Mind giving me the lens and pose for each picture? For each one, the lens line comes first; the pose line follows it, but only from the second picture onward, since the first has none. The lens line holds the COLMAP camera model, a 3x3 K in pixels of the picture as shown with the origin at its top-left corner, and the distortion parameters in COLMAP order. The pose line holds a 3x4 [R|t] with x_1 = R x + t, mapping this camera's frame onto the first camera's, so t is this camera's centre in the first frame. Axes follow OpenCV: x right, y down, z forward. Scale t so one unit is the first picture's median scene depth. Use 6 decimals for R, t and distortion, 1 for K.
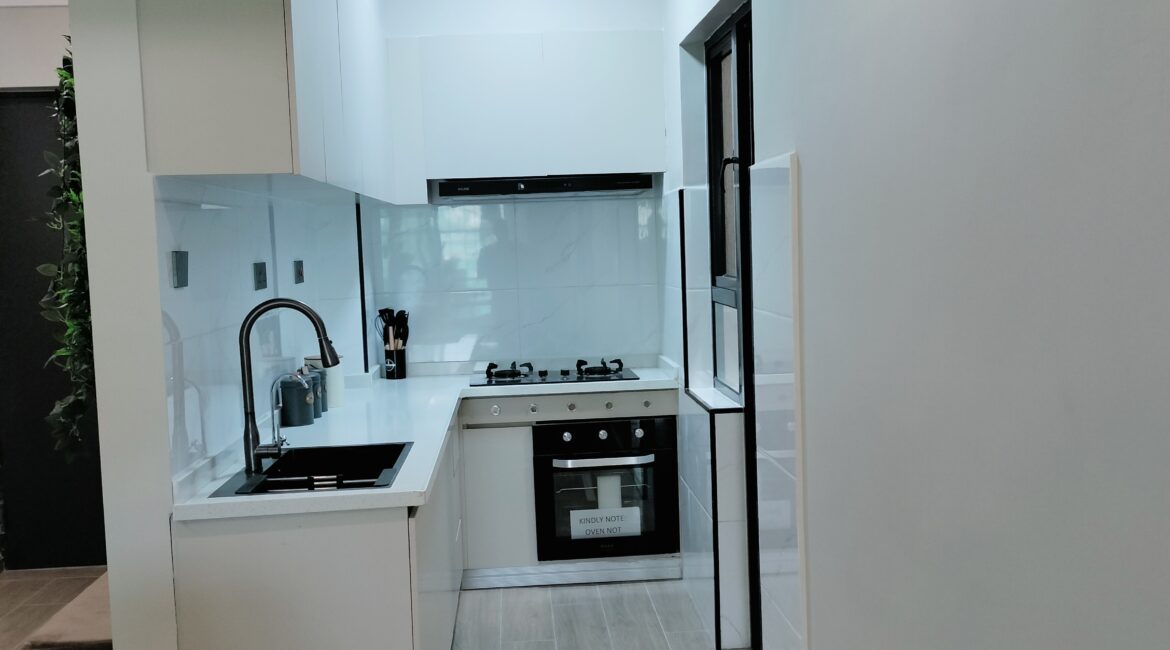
lens RADIAL K [[1176.7, 0, 585.0], [0, 1176.7, 325.0], [0, 0, 1]] dist [0.149991, -0.360241]
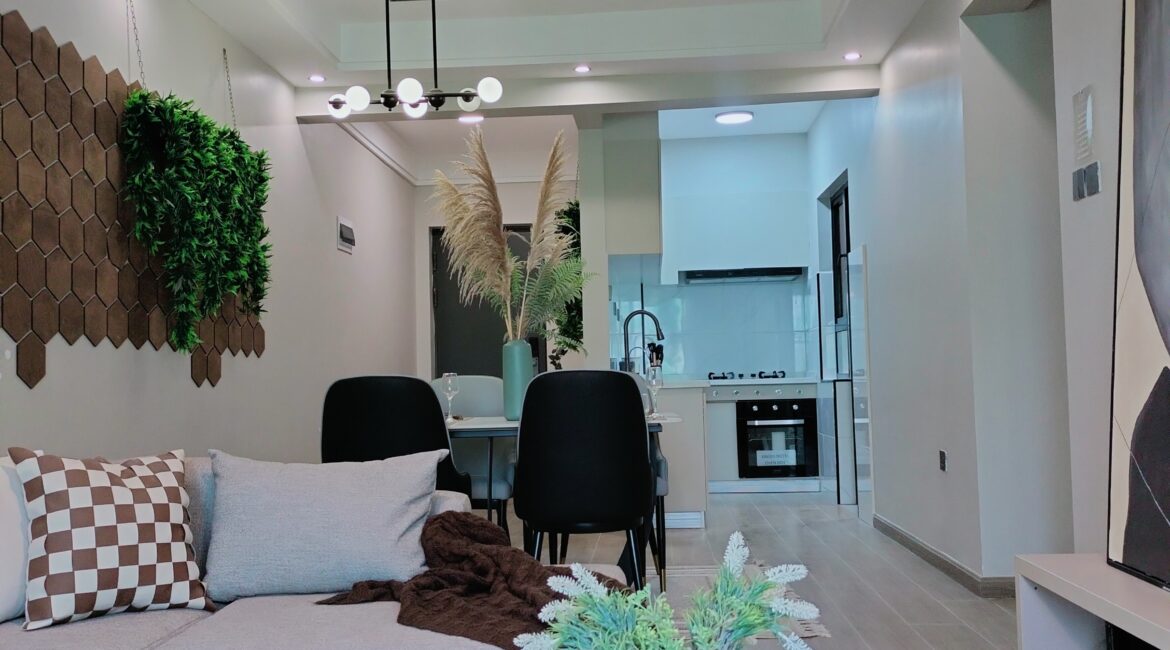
lens RADIAL K [[1135.3, 0, 585.0], [0, 1135.3, 325.0], [0, 0, 1]] dist [0.123345, -0.227981]
pose [[0.992768, 0.004241, -0.119971, -0.065659], [-0.018940, 0.992392, -0.121653, 0.185777], [0.118542, 0.123045, 0.985296, -0.787728]]
